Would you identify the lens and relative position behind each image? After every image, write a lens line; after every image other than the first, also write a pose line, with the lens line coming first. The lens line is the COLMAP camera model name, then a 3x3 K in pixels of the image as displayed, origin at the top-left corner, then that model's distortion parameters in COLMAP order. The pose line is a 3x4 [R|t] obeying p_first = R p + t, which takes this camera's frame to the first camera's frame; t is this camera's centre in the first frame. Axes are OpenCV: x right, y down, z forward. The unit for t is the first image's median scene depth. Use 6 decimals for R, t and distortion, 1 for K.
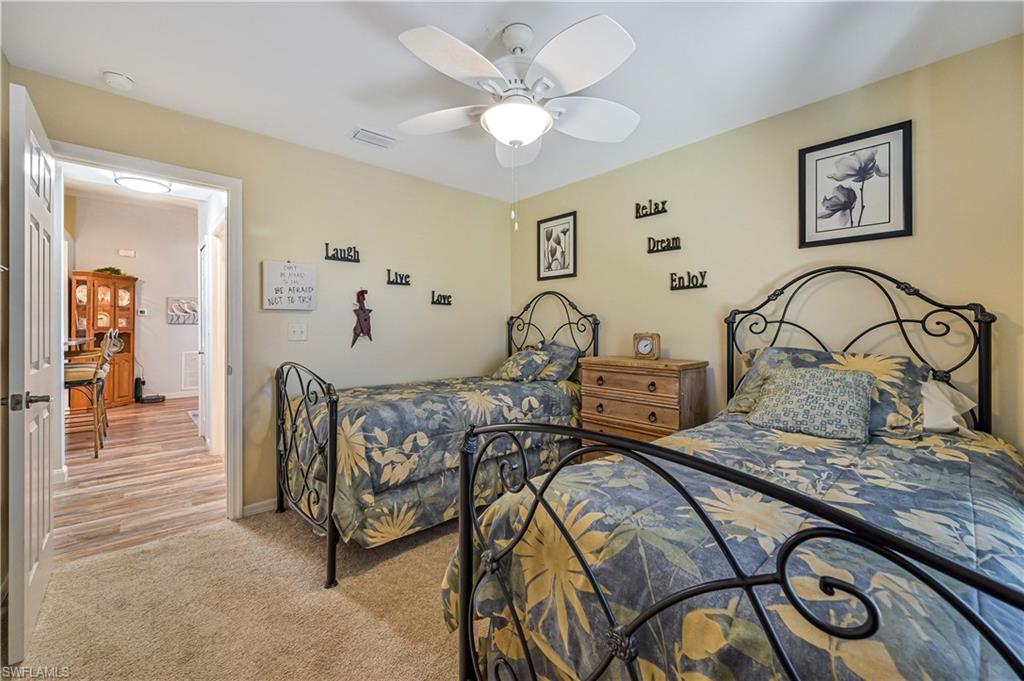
lens RADIAL K [[418.8, 0, 515.1], [0, 418.8, 324.5], [0, 0, 1]] dist [0.002038, 0.000174]
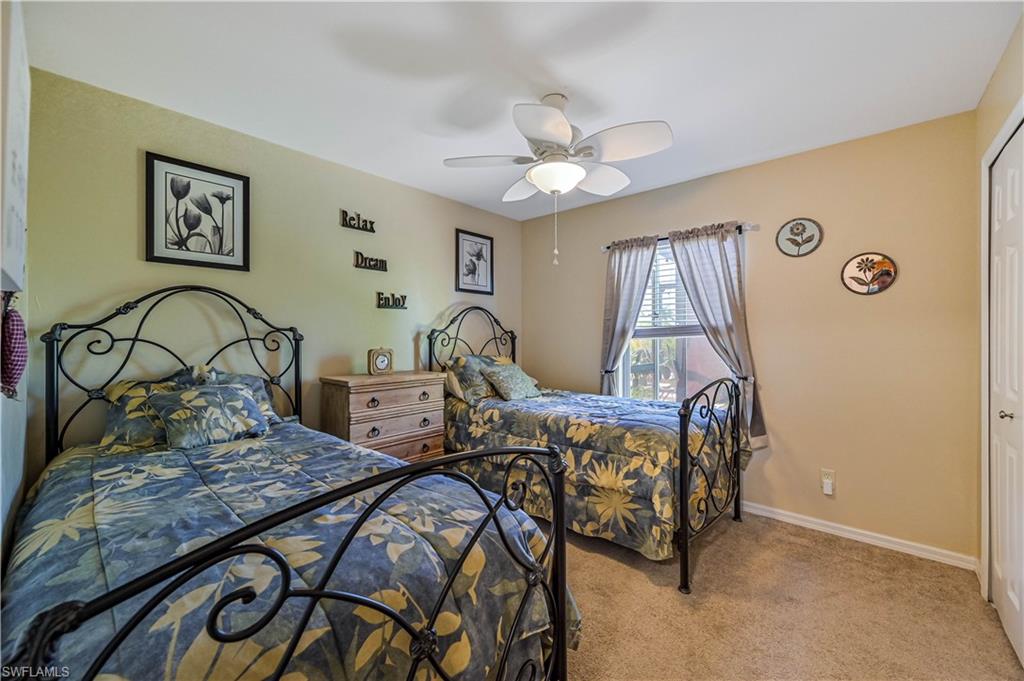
lens RADIAL K [[399.9, 0, 509.2], [0, 399.9, 338.2], [0, 0, 1]] dist [-0.003051, 0.000714]
pose [[-0.088860, 0.007642, 0.996015, -0.654130], [0.006682, 0.999953, -0.007076, 0.003852], [-0.996022, 0.006027, -0.088907, 0.750140]]
